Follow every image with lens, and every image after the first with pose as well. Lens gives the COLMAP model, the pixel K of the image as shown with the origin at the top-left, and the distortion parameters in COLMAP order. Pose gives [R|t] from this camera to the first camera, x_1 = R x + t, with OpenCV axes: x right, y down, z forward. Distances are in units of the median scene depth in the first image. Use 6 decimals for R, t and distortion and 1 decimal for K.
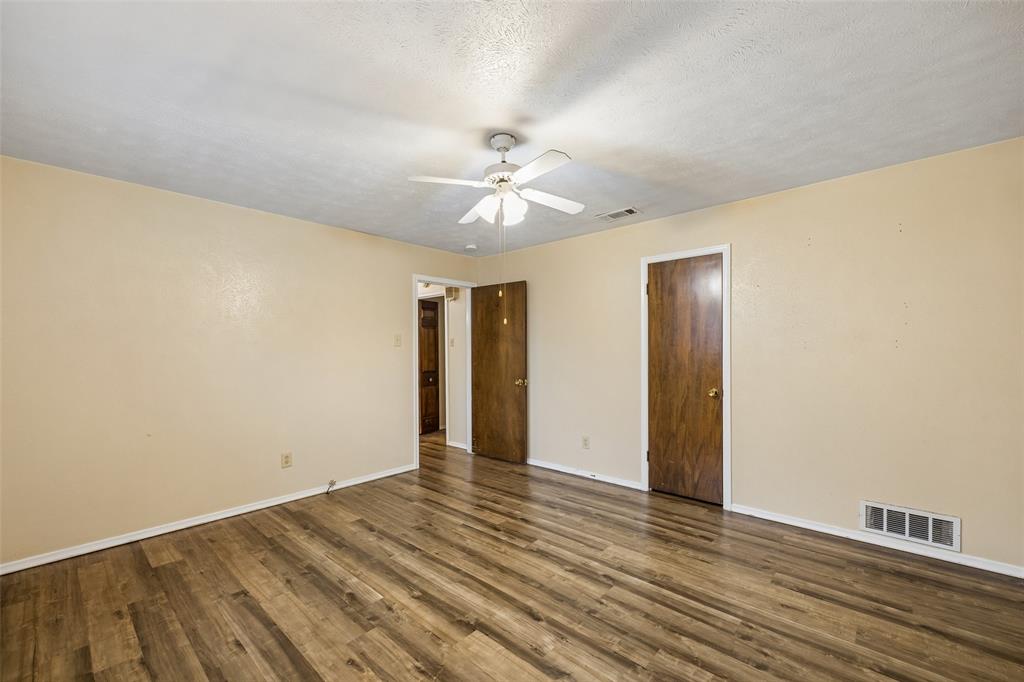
lens RADIAL K [[418.7, 0, 508.5], [0, 418.7, 351.3], [0, 0, 1]] dist [0.003482, 0.000458]
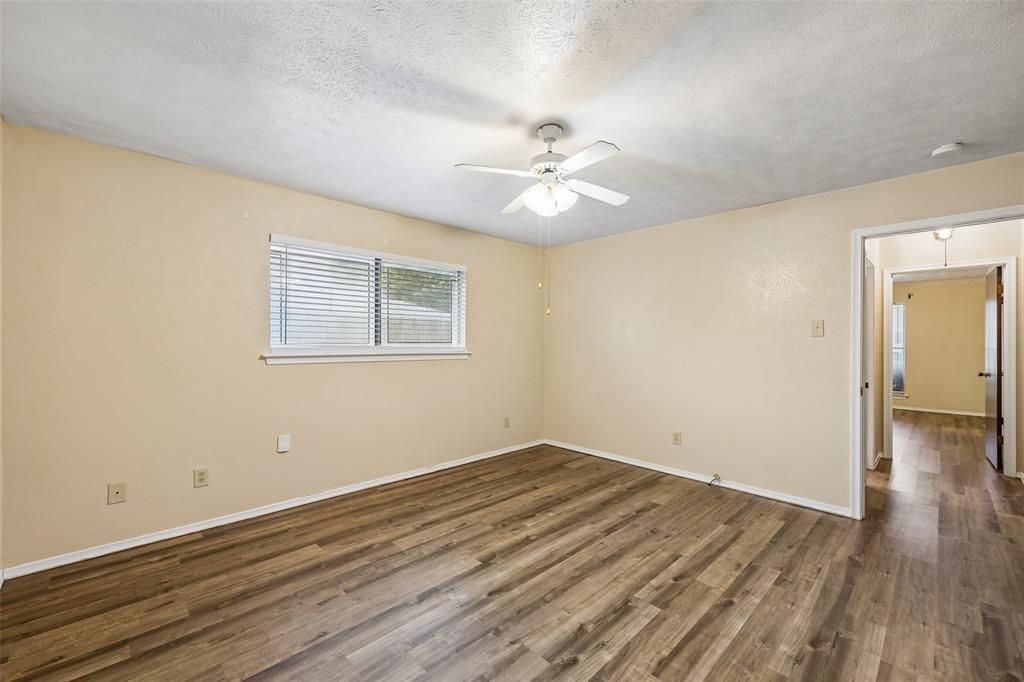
lens RADIAL K [[418.7, 0, 503.8], [0, 418.7, 339.4], [0, 0, 1]] dist [0.003482, 0.000458]
pose [[-0.071366, 0.002091, -0.997448, 0.939422], [-0.008346, 0.999962, 0.002694, -0.008302], [0.997415, 0.008516, -0.071345, 0.920017]]
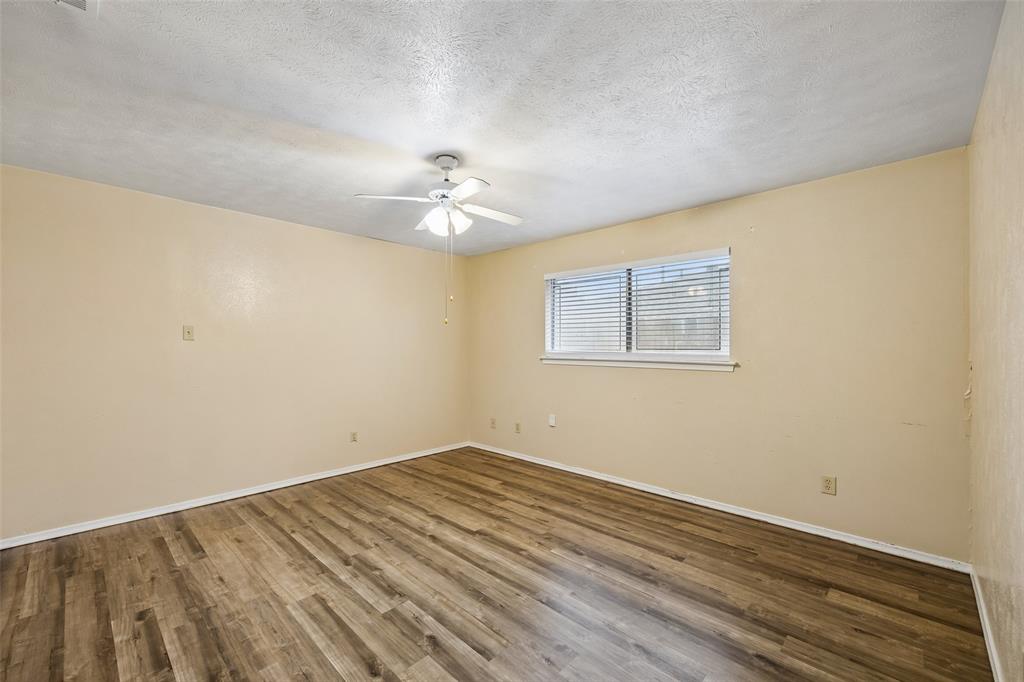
lens RADIAL K [[418.7, 0, 508.5], [0, 418.7, 343.0], [0, 0, 1]] dist [0.003482, 0.000458]
pose [[-0.999546, 0.003665, 0.029913, -0.196957], [0.003519, 0.999982, -0.004933, -0.005725], [-0.029931, -0.004825, -0.999540, 2.013098]]
